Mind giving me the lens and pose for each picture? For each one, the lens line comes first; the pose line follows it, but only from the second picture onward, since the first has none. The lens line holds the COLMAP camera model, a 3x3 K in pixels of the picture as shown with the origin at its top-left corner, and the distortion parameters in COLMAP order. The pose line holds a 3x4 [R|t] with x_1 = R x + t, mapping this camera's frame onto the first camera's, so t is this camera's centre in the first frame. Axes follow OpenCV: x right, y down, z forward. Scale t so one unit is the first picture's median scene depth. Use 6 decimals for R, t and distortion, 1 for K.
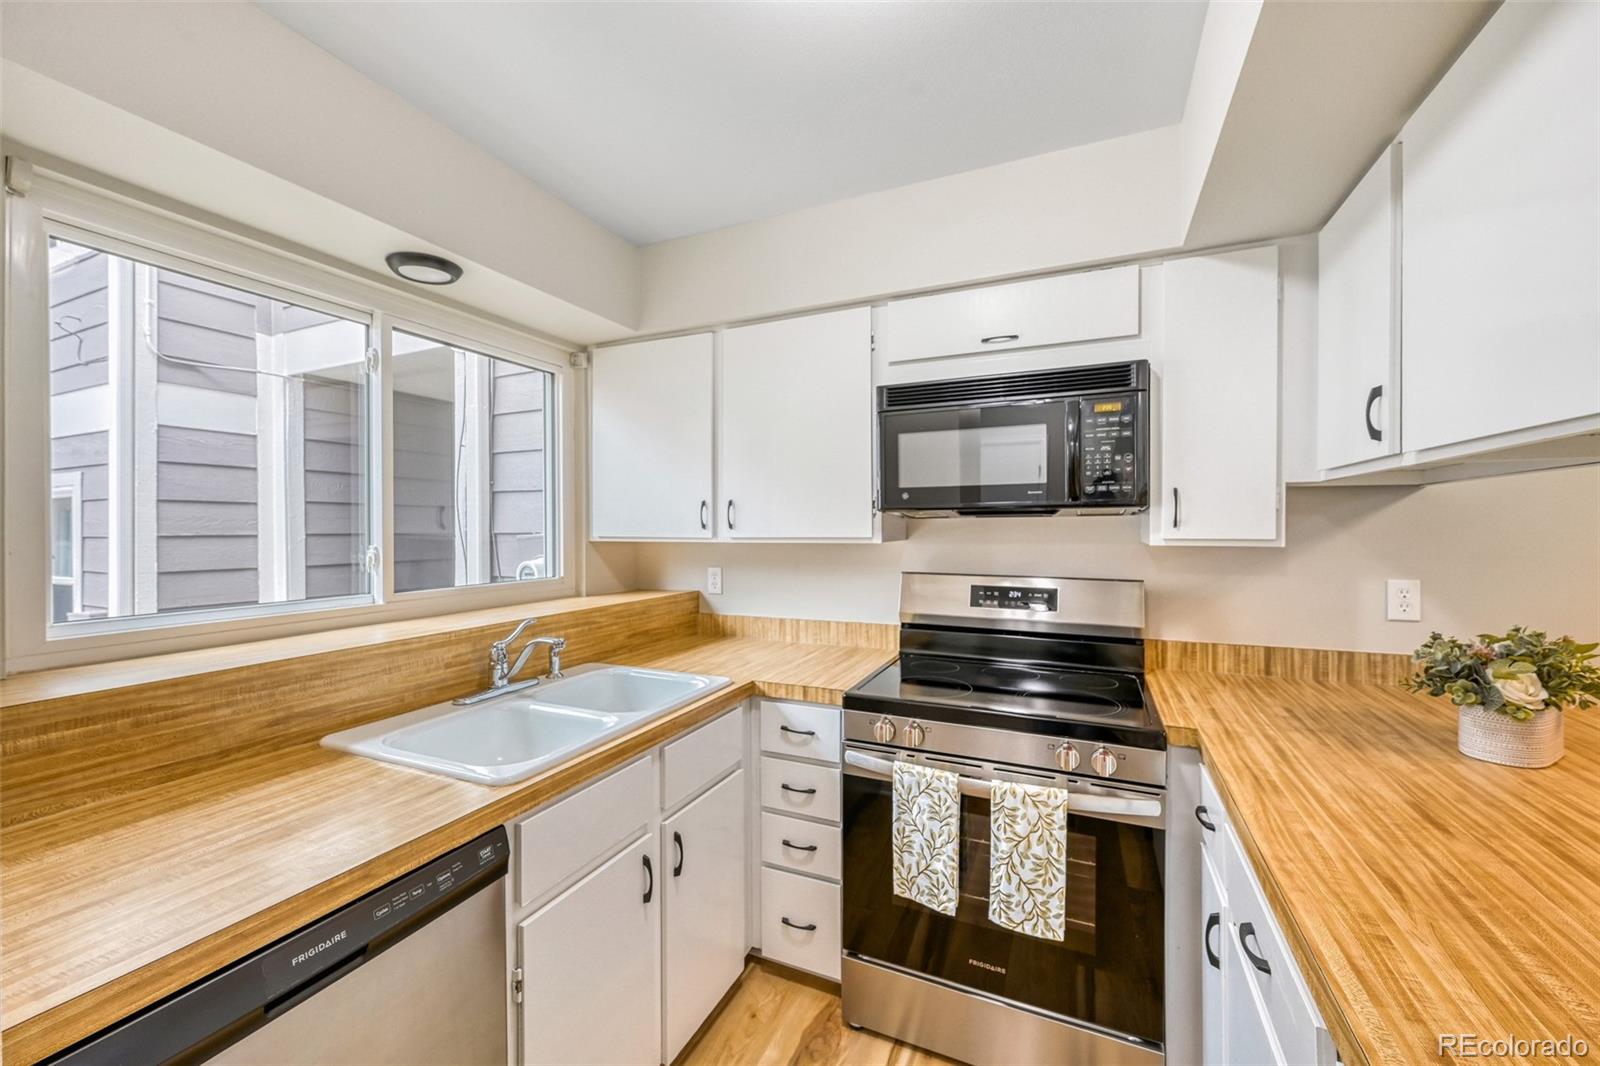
lens RADIAL K [[634.9, 0, 797.0], [0, 634.9, 529.1], [0, 0, 1]] dist [-0.001741, 0.000191]
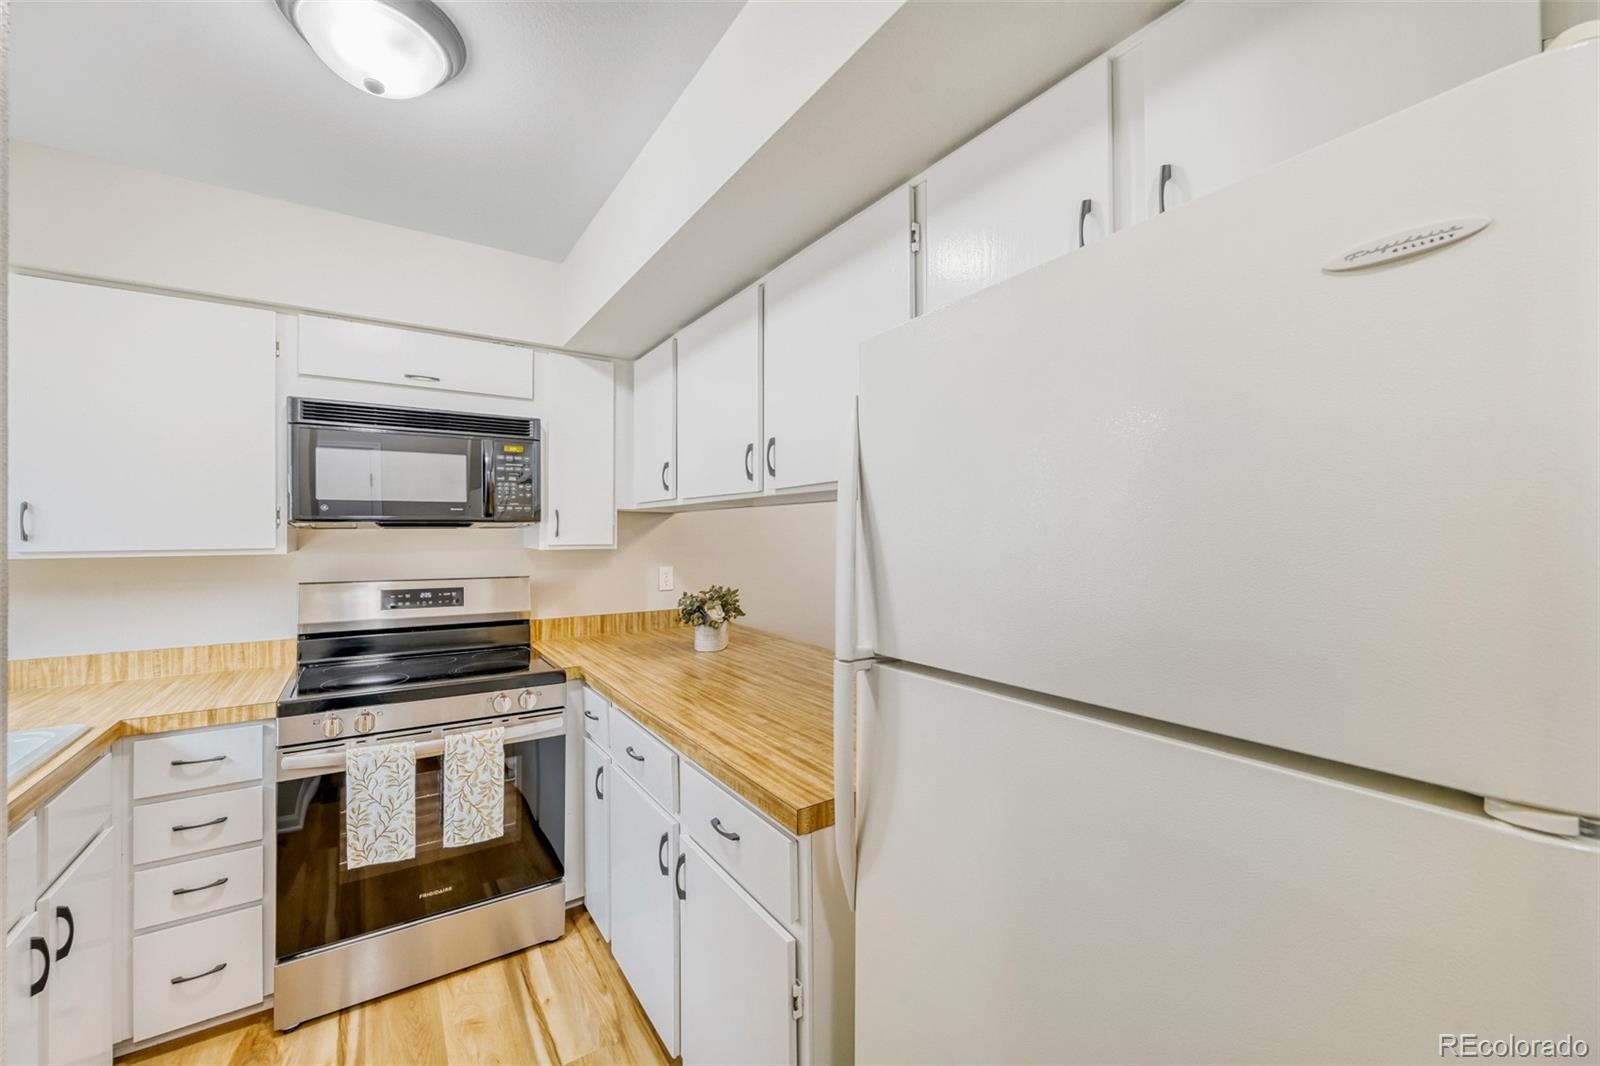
lens RADIAL K [[634.9, 0, 797.0], [0, 634.9, 529.1], [0, 0, 1]] dist [-0.001741, 0.000191]
pose [[0.527216, 0.007310, 0.849700, -0.369927], [0.006221, 0.999903, -0.012463, 0.000769], [-0.849708, 0.011856, 0.527120, -0.248367]]
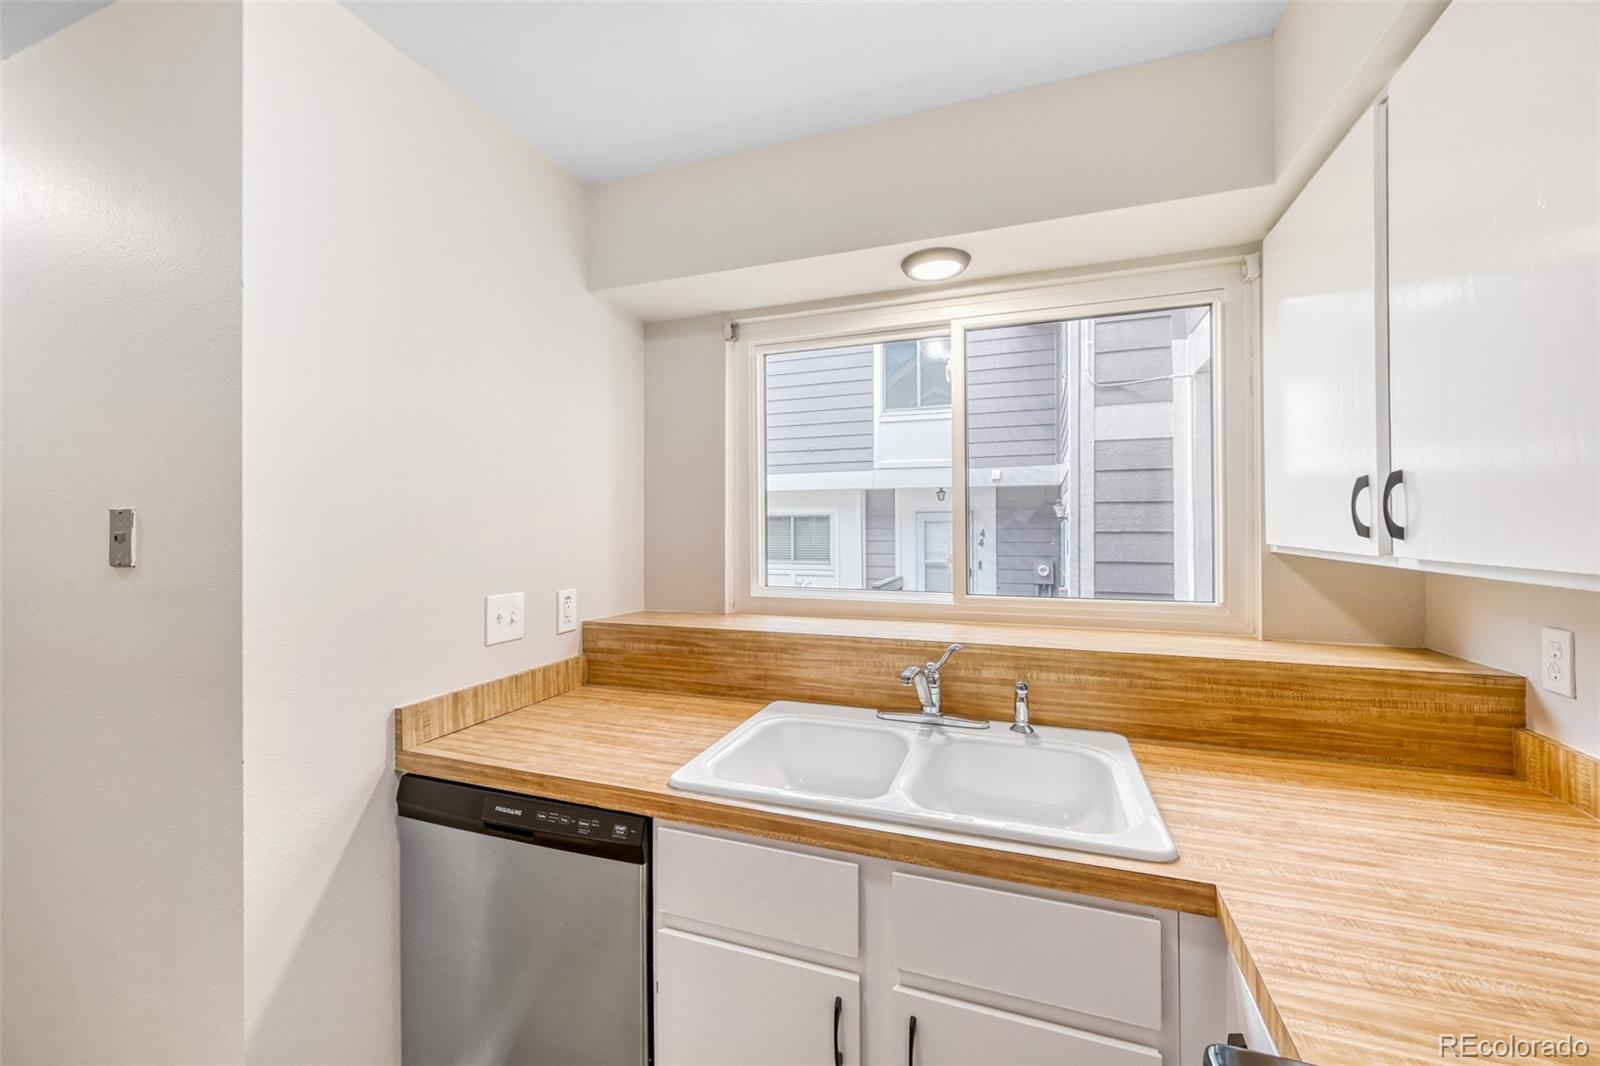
lens RADIAL K [[635.3, 0, 800.1], [0, 635.3, 523.5], [0, 0, 1]] dist [-0.001265, 0.000022]
pose [[0.070094, 0.001148, -0.997540, 0.392531], [0.000447, 0.999999, 0.001182, -0.014761], [0.997540, -0.000529, 0.070093, 0.765114]]
